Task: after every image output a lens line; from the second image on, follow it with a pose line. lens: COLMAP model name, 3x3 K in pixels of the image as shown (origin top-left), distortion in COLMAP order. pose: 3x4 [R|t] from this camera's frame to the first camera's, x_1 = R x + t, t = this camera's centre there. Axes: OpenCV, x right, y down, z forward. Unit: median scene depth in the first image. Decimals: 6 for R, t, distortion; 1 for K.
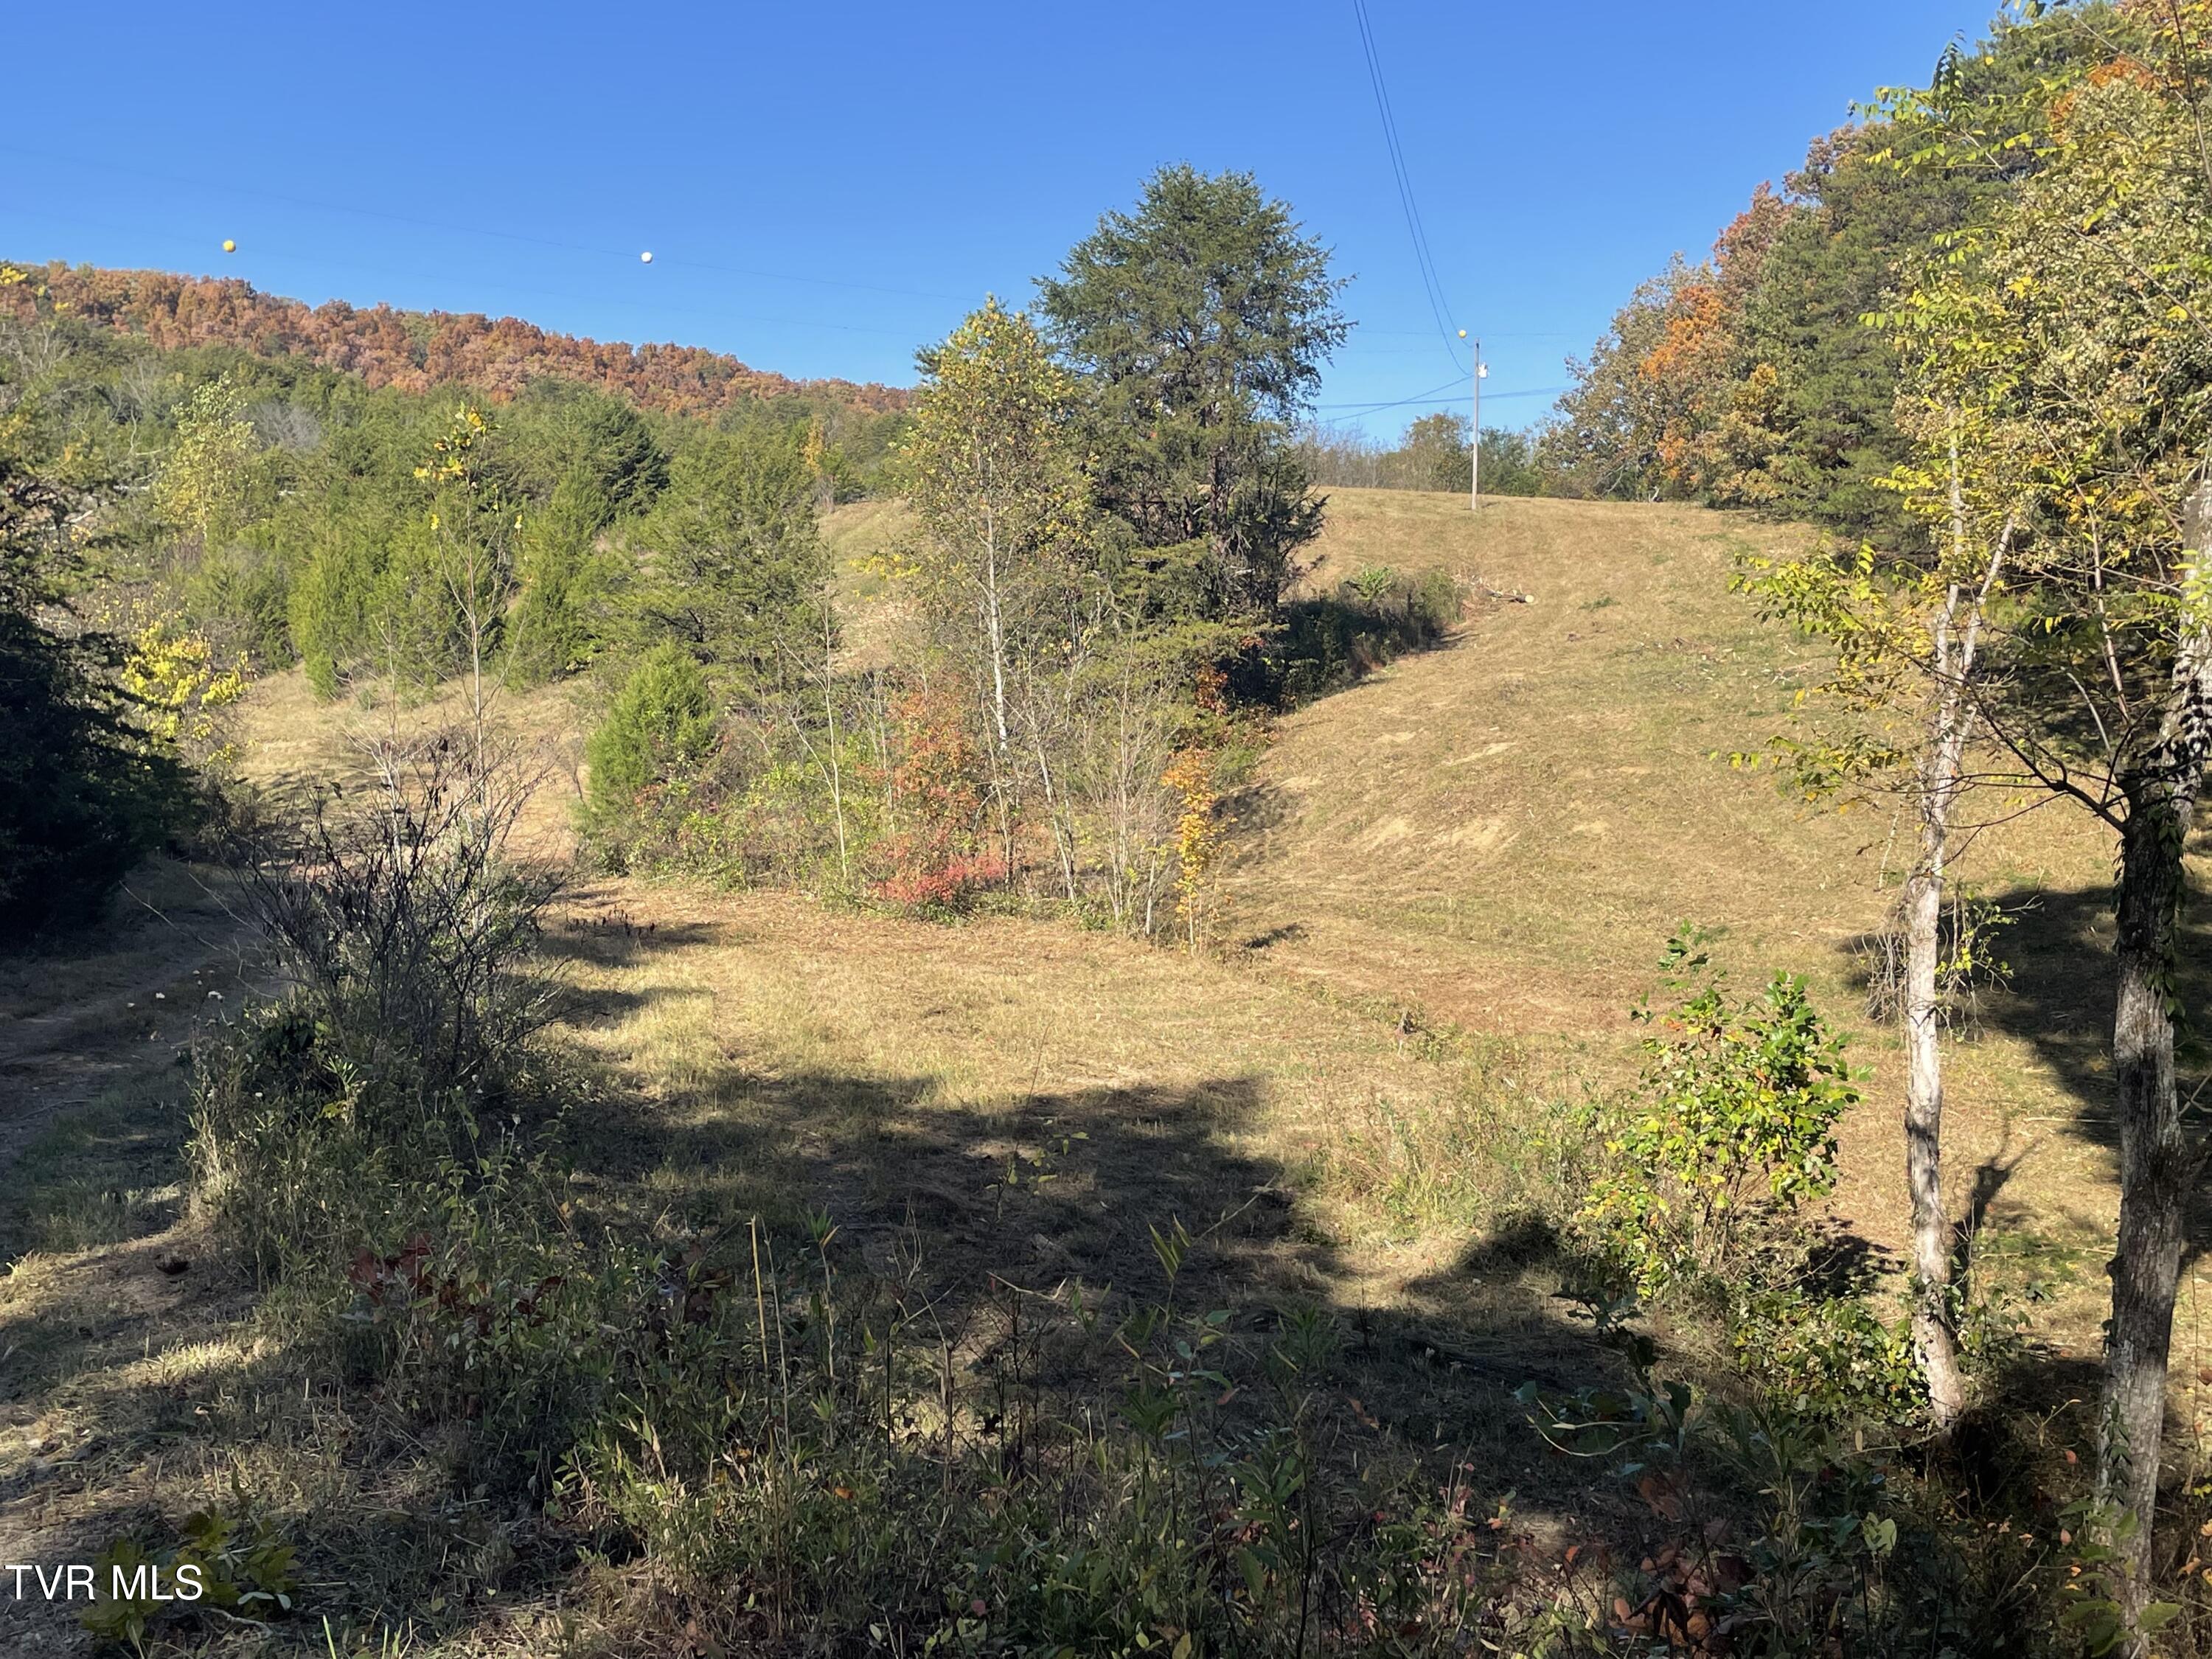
lens RADIAL K [[2301.0, 0, 1106.0], [0, 2301.0, 829.5], [0, 0, 1]] dist [0.025381, -0.028851]
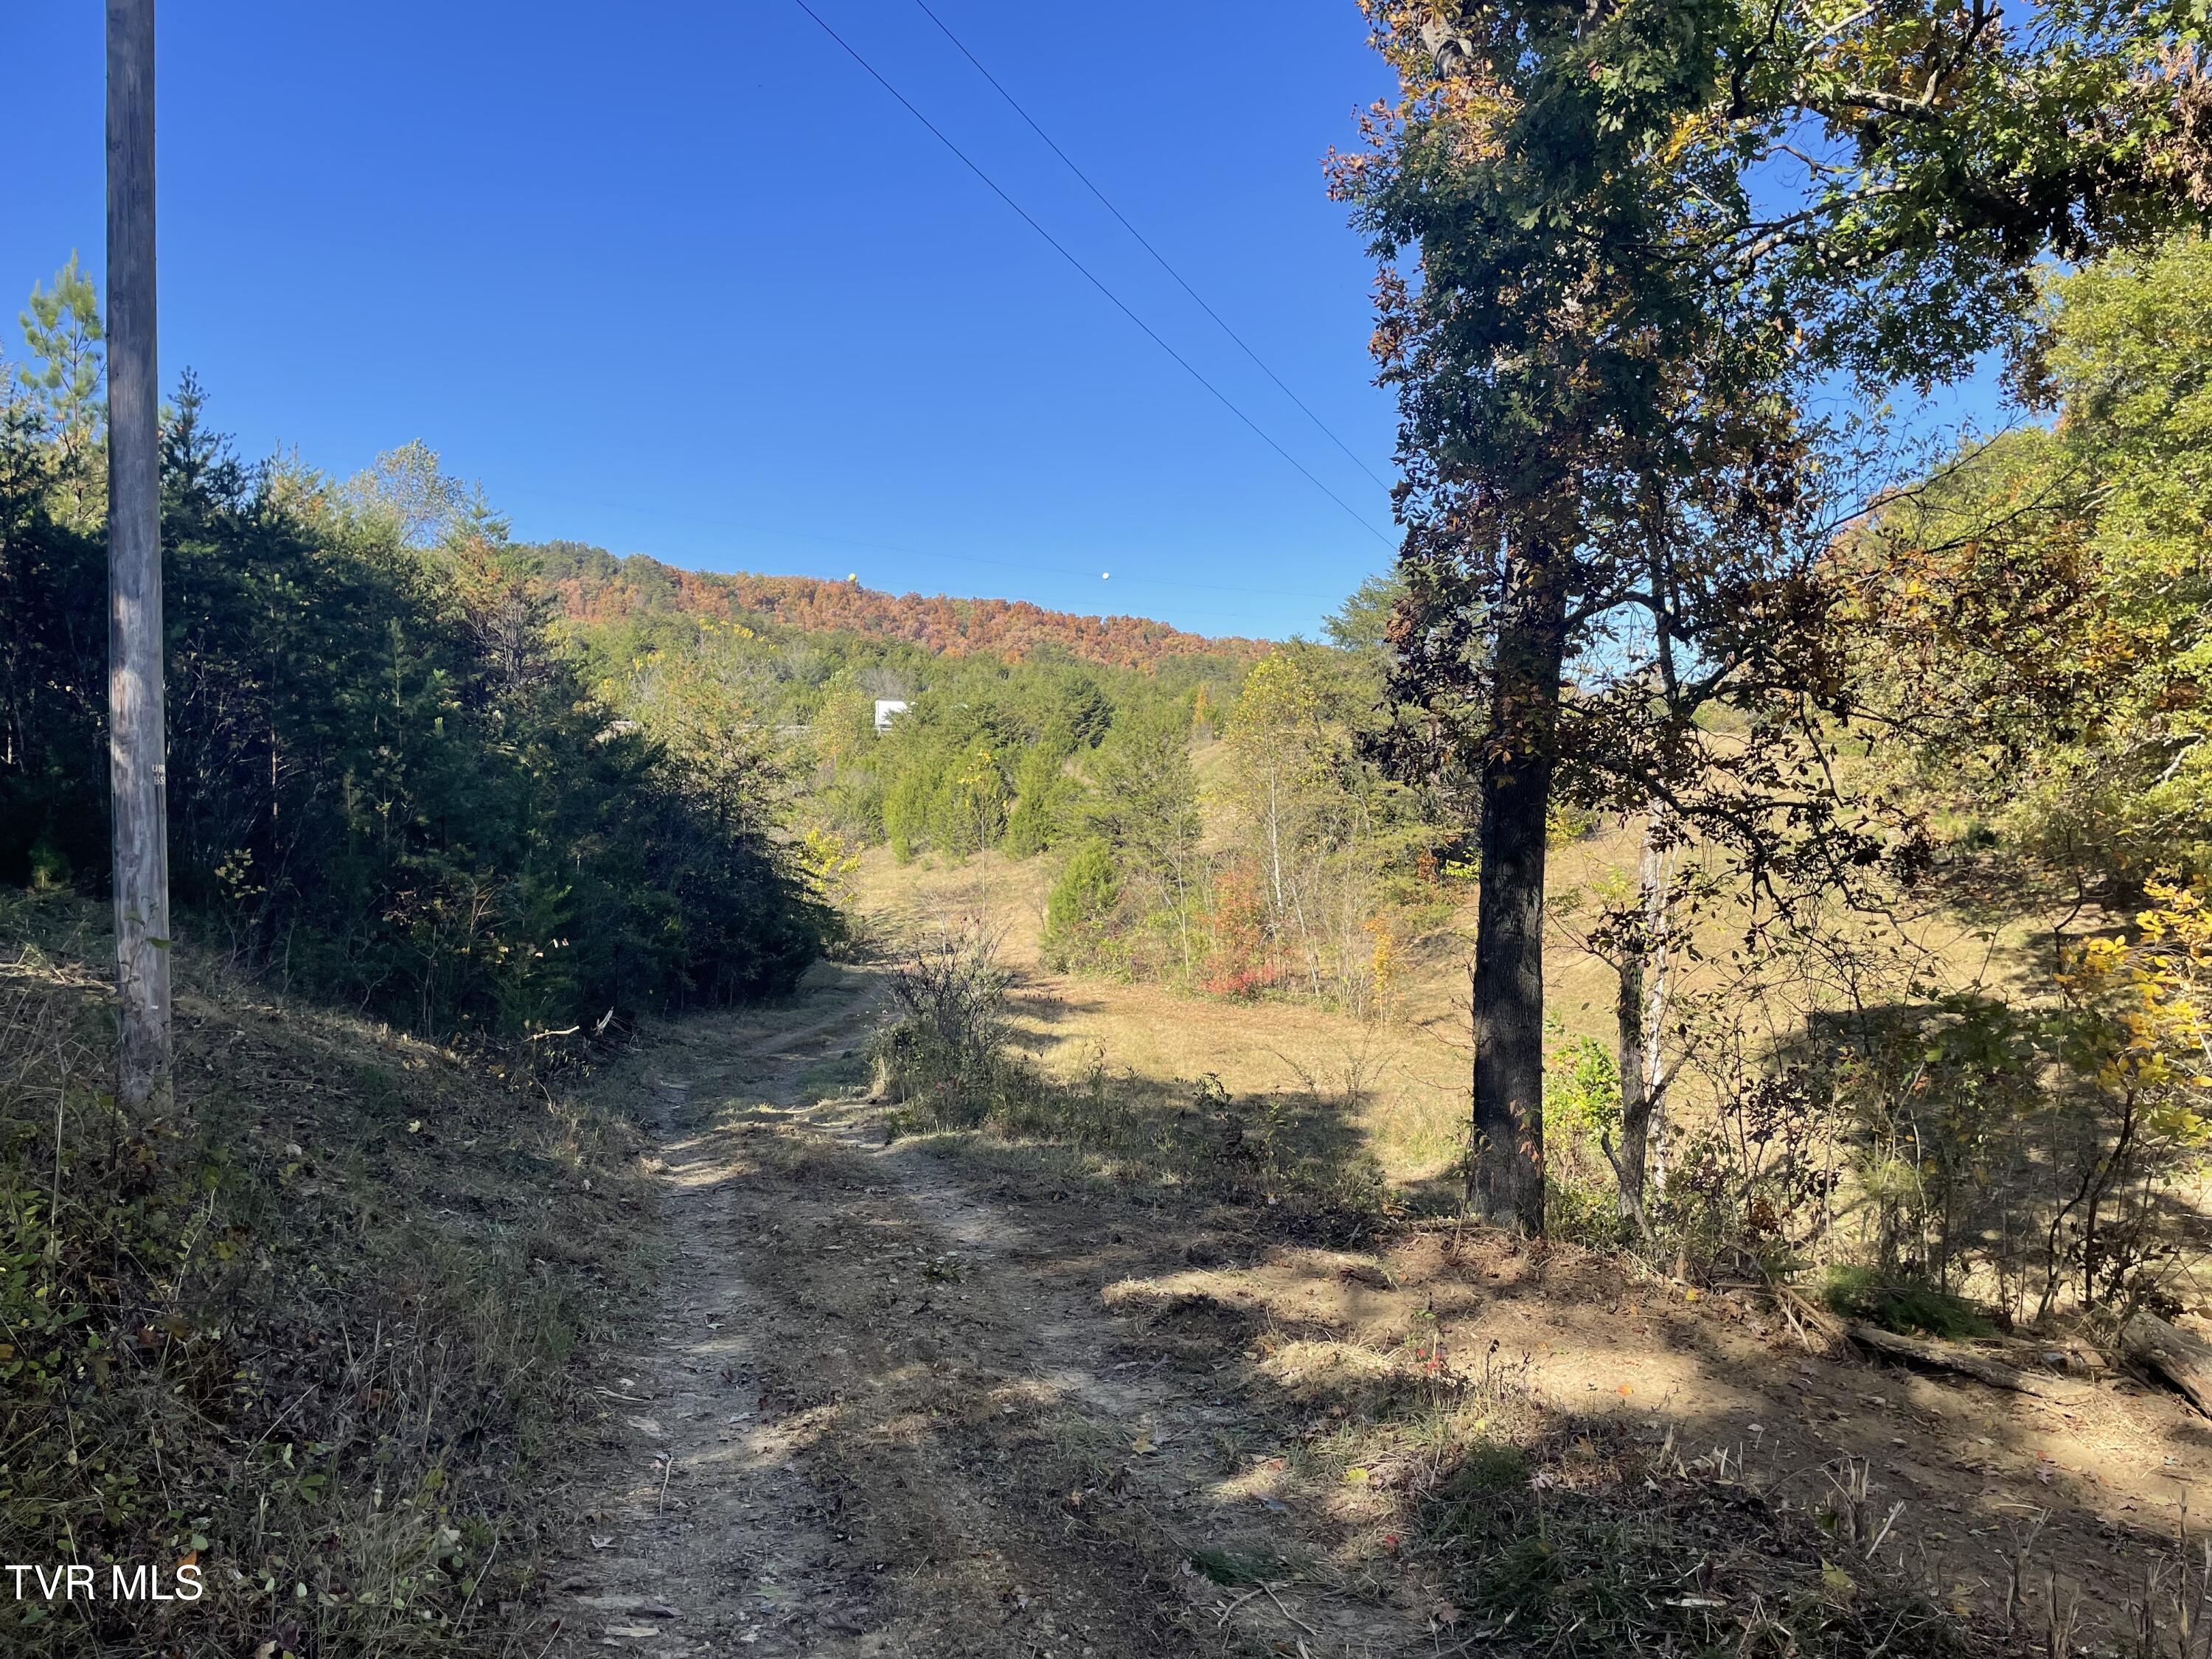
lens RADIAL K [[1661.1, 0, 1130.4], [0, 1661.1, 818.3], [0, 0, 1]] dist [0.097647, -0.117592]
pose [[0.982873, 0.007833, -0.184115, 0.059266], [-0.021692, 0.997068, -0.073380, -0.004923], [0.183001, 0.076117, 0.980162, -0.199352]]
